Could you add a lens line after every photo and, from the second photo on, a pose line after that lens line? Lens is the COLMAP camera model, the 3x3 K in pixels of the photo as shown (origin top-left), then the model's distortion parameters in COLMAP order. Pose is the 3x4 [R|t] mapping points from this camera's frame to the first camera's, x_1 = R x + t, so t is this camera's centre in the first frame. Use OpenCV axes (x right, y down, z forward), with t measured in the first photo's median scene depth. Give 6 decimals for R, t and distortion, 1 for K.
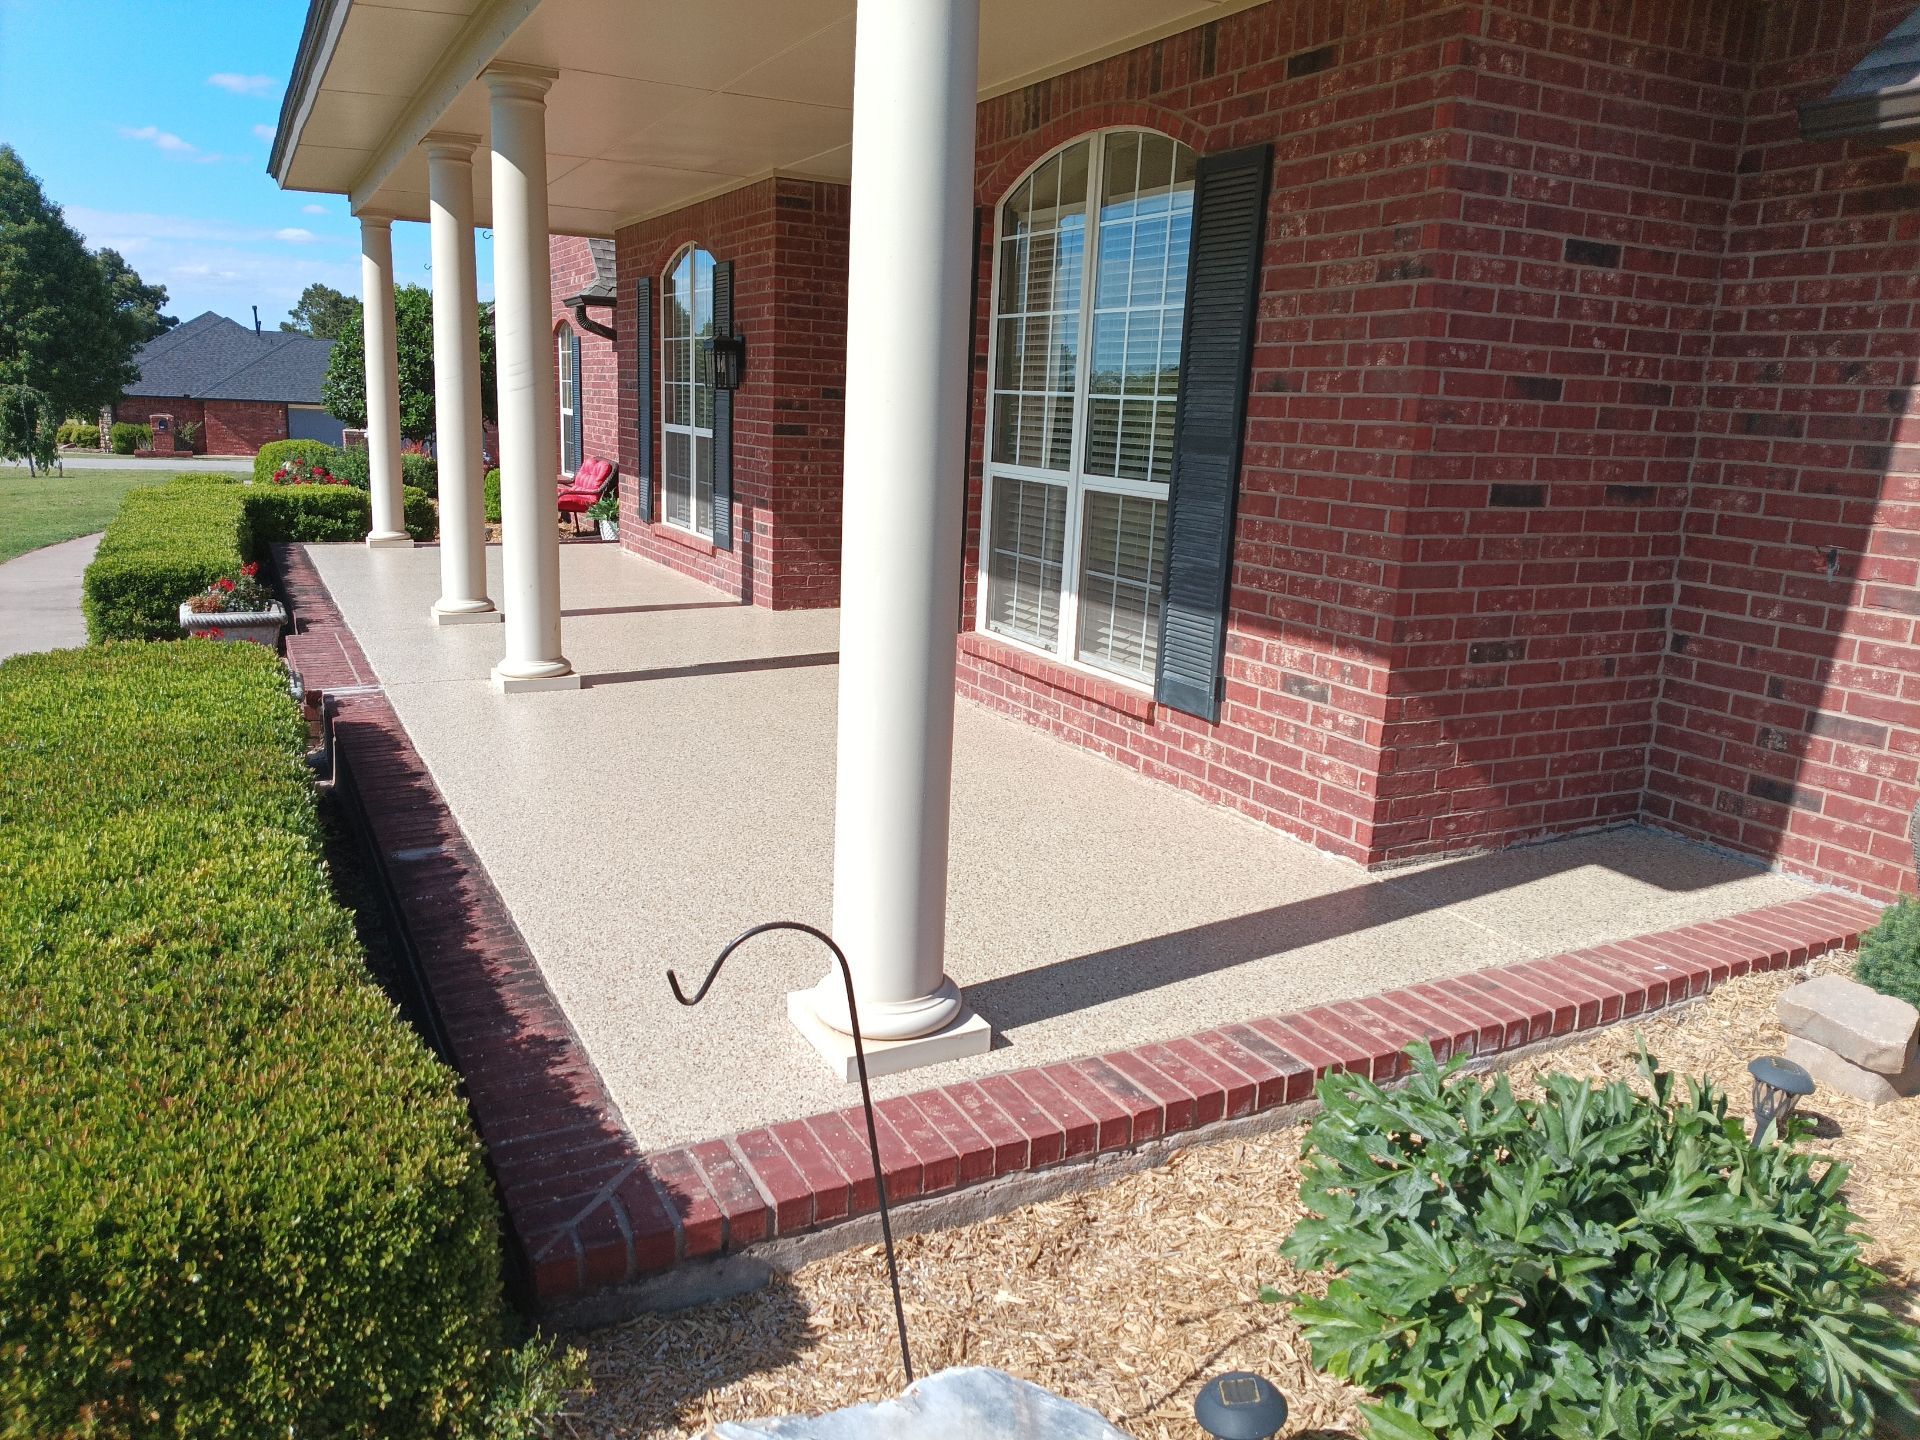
lens RADIAL K [[1410.7, 0, 960.0], [0, 1410.7, 720.0], [0, 0, 1]] dist [0.054338, -0.073230]
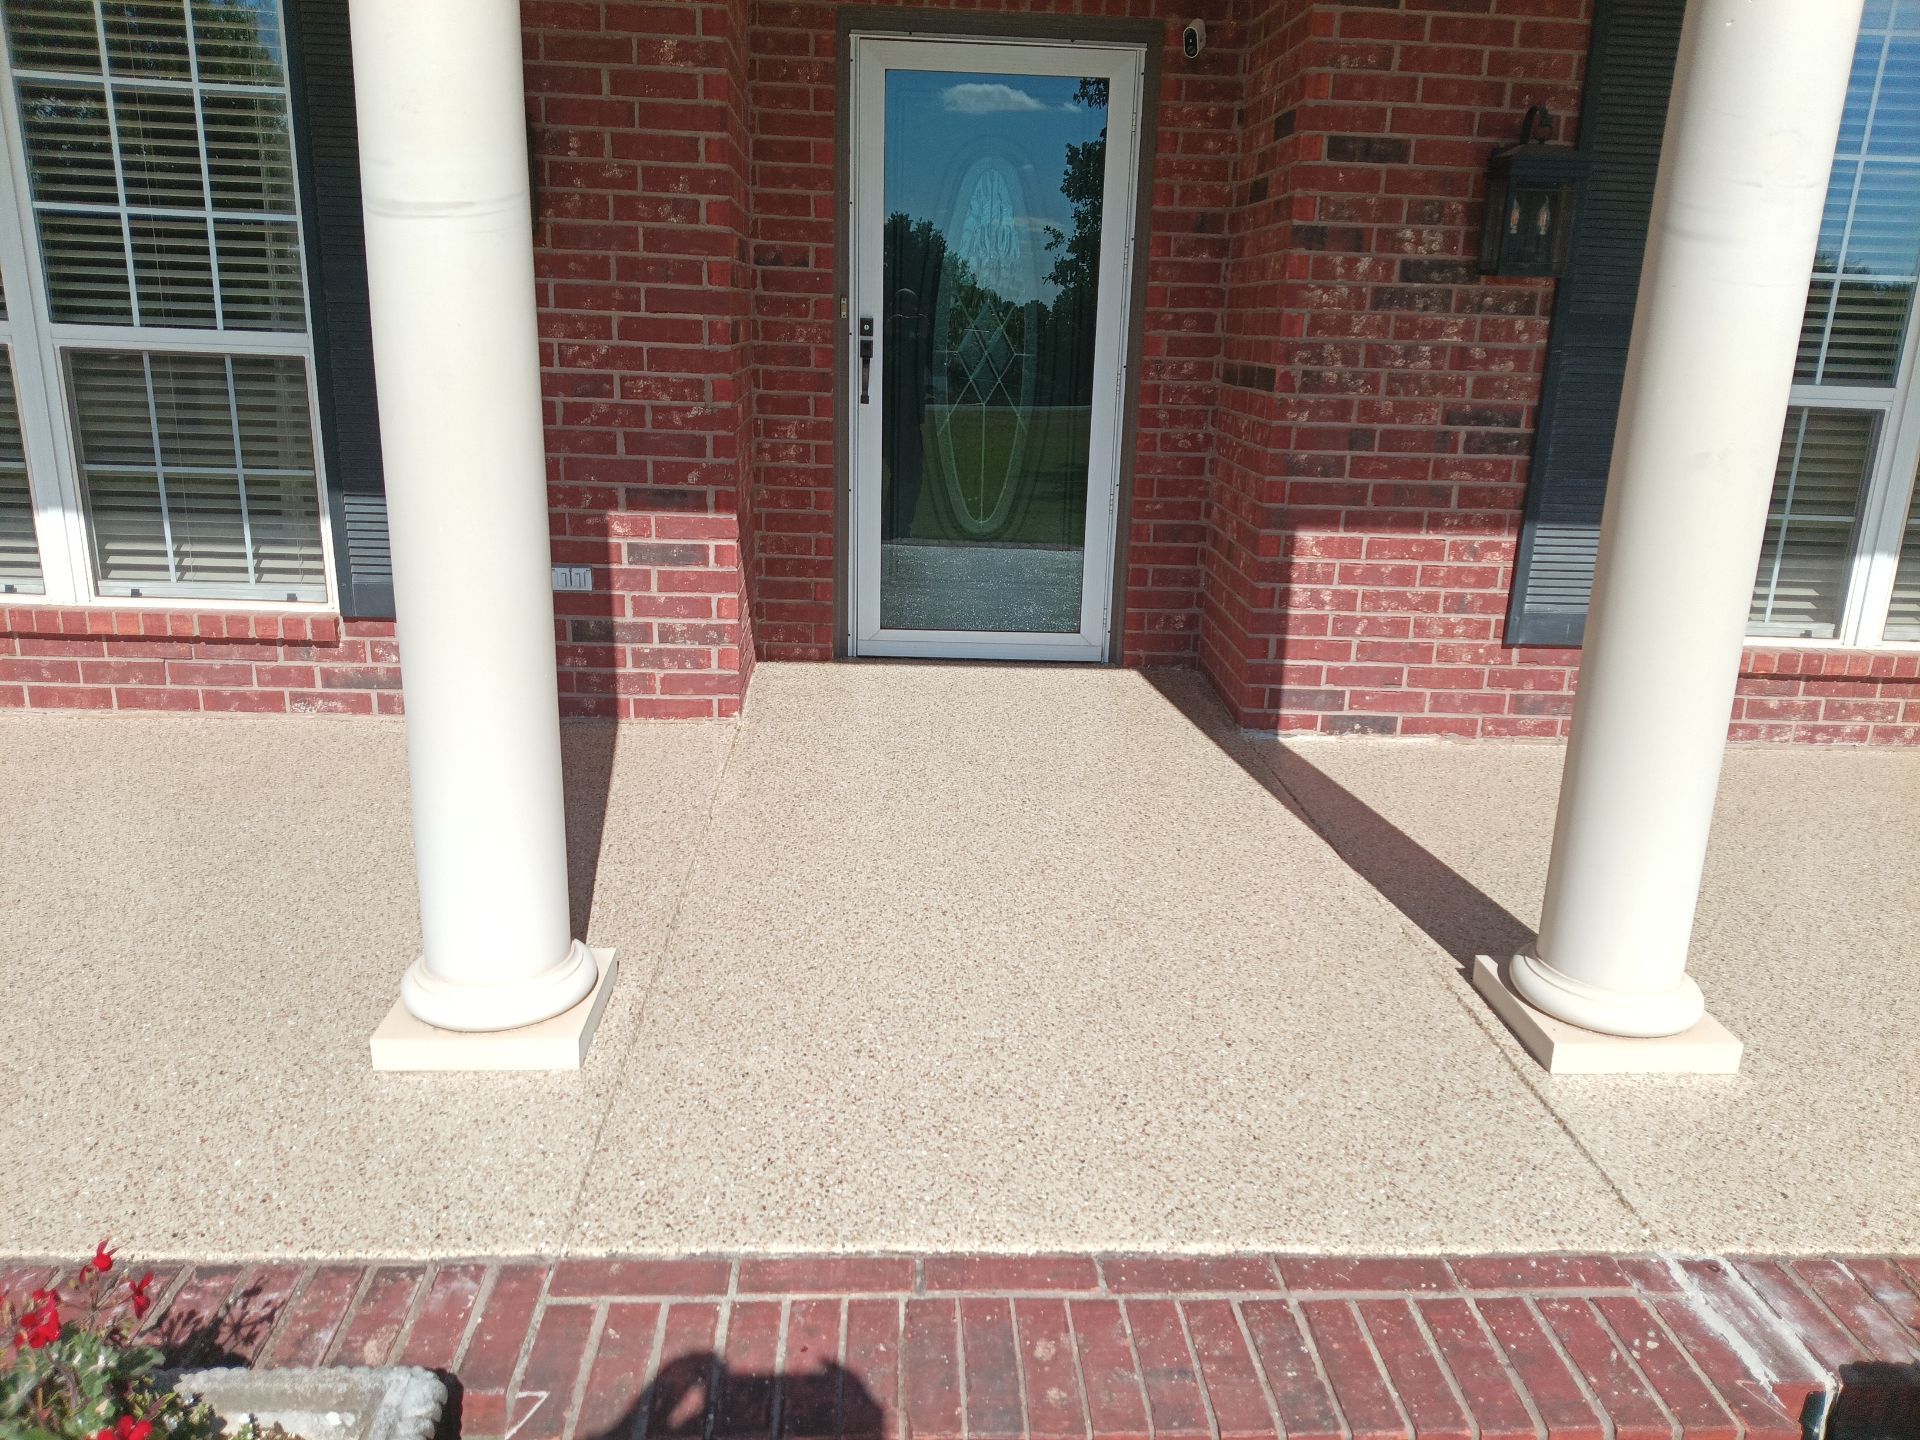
lens RADIAL K [[1410.7, 0, 960.0], [0, 1410.7, 720.0], [0, 0, 1]] dist [0.054338, -0.073230]
pose [[0.414067, -0.282343, 0.865351, -0.379083], [0.182702, 0.957109, 0.224859, -0.065851], [-0.891722, 0.064994, 0.447892, 0.314126]]
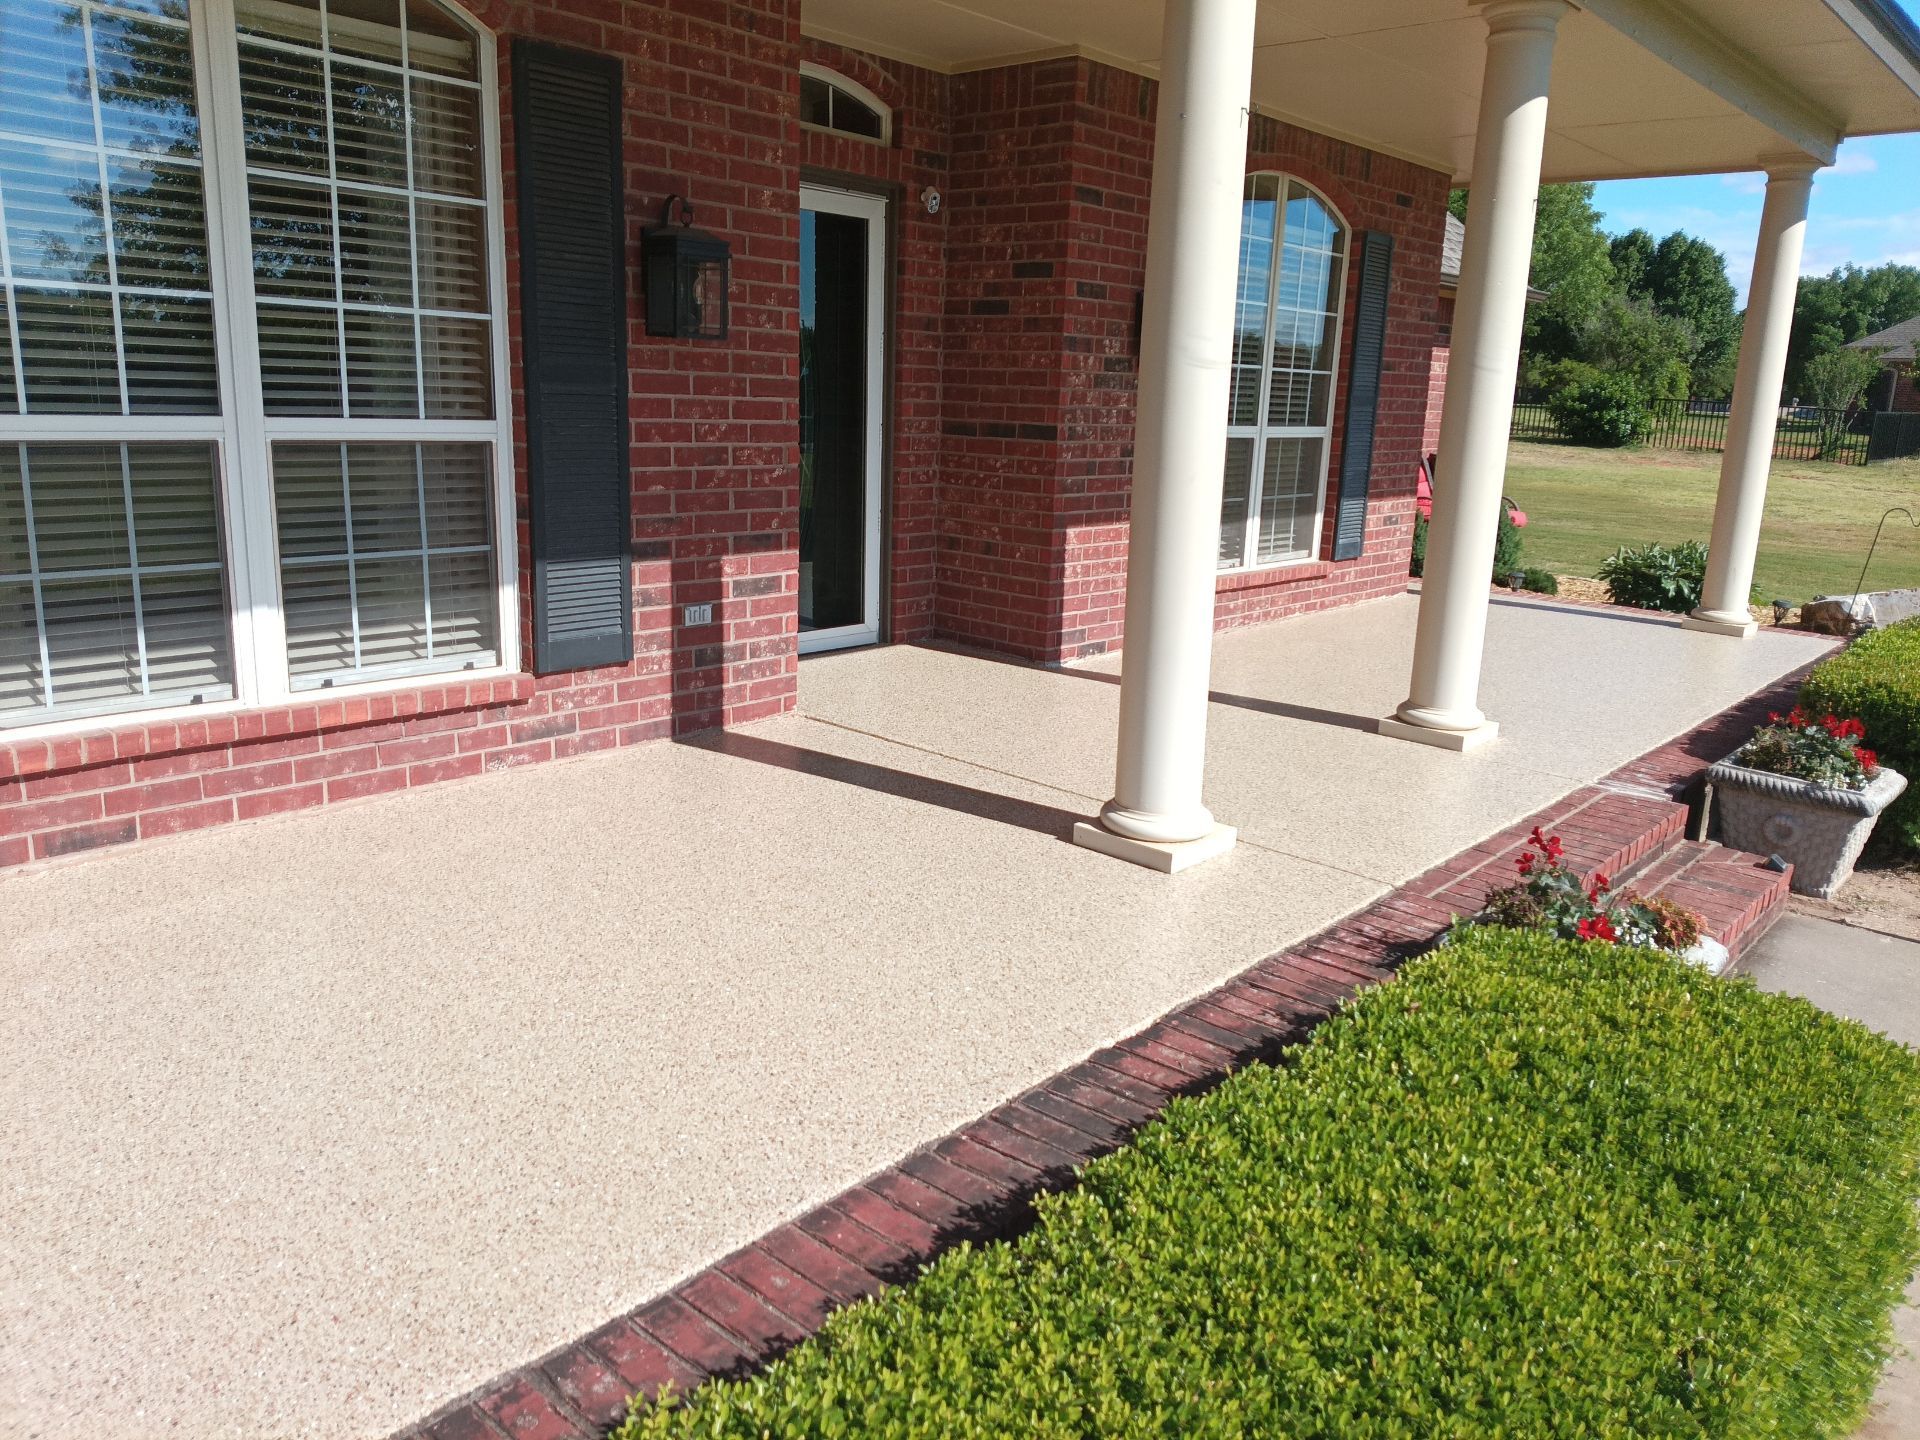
lens RADIAL K [[1410.7, 0, 960.0], [0, 1410.7, 720.0], [0, 0, 1]] dist [0.054338, -0.073230]
pose [[-0.361968, -0.272645, 0.891428, -0.668485], [0.149986, 0.926780, 0.344360, -0.224092], [-0.920045, 0.258349, -0.294572, 0.932739]]
